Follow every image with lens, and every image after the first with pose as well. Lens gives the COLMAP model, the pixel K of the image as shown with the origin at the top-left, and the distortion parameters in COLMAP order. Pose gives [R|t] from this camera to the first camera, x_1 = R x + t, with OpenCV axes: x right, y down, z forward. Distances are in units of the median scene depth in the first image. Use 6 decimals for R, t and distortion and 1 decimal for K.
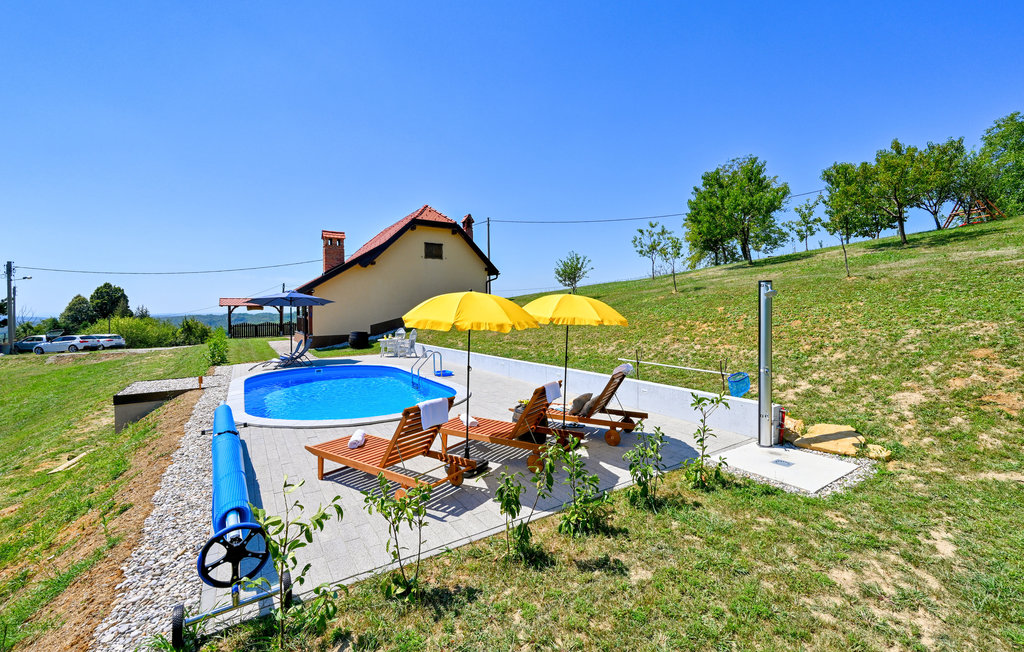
lens RADIAL K [[413.5, 0, 511.8], [0, 413.5, 311.0], [0, 0, 1]] dist [0.000343, 0.000014]
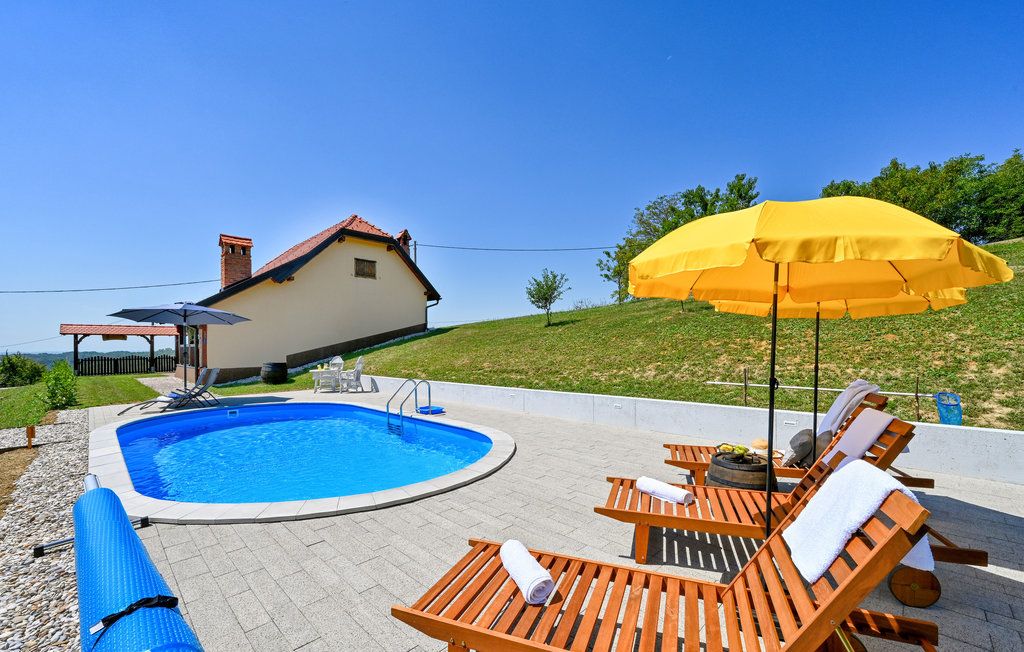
lens RADIAL K [[419.1, 0, 512.1], [0, 419.1, 347.7], [0, 0, 1]] dist [-0.002058, 0.000387]
pose [[0.977890, 0.003075, 0.209099, -0.091116], [-0.003032, 0.999995, -0.000527, 0.019862], [-0.209100, -0.000119, 0.977894, 0.120569]]
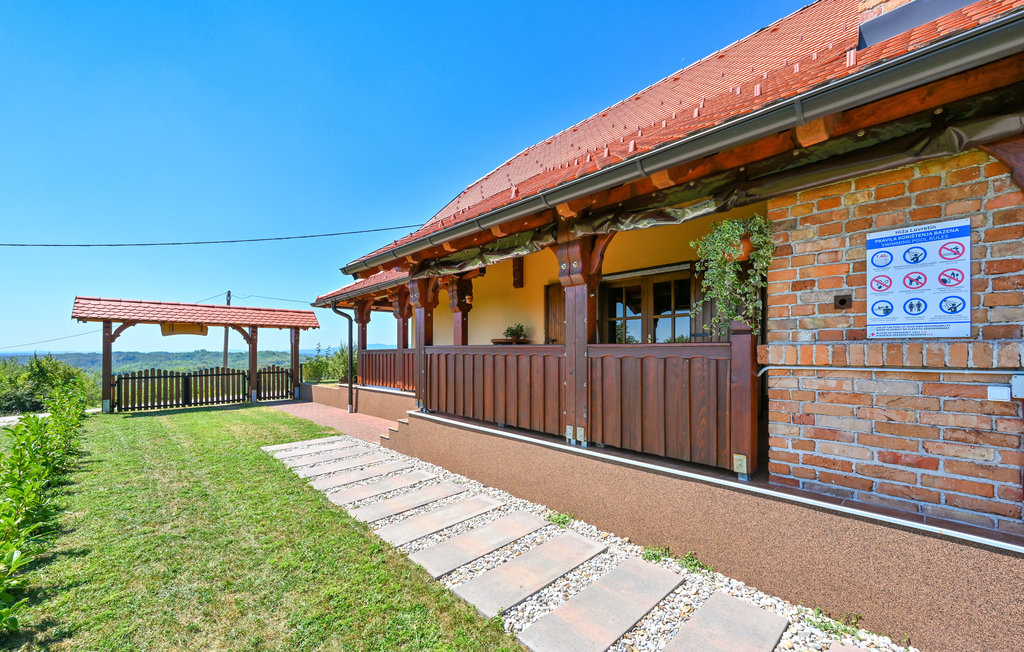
lens RADIAL K [[419.1, 0, 512.1], [0, 419.1, 347.7], [0, 0, 1]] dist [-0.002058, 0.000387]
pose [[0.985853, 0.007239, 0.167457, -0.758366], [-0.005642, 0.999934, -0.010009, 0.022682], [-0.167518, 0.008922, 0.985829, 1.113764]]
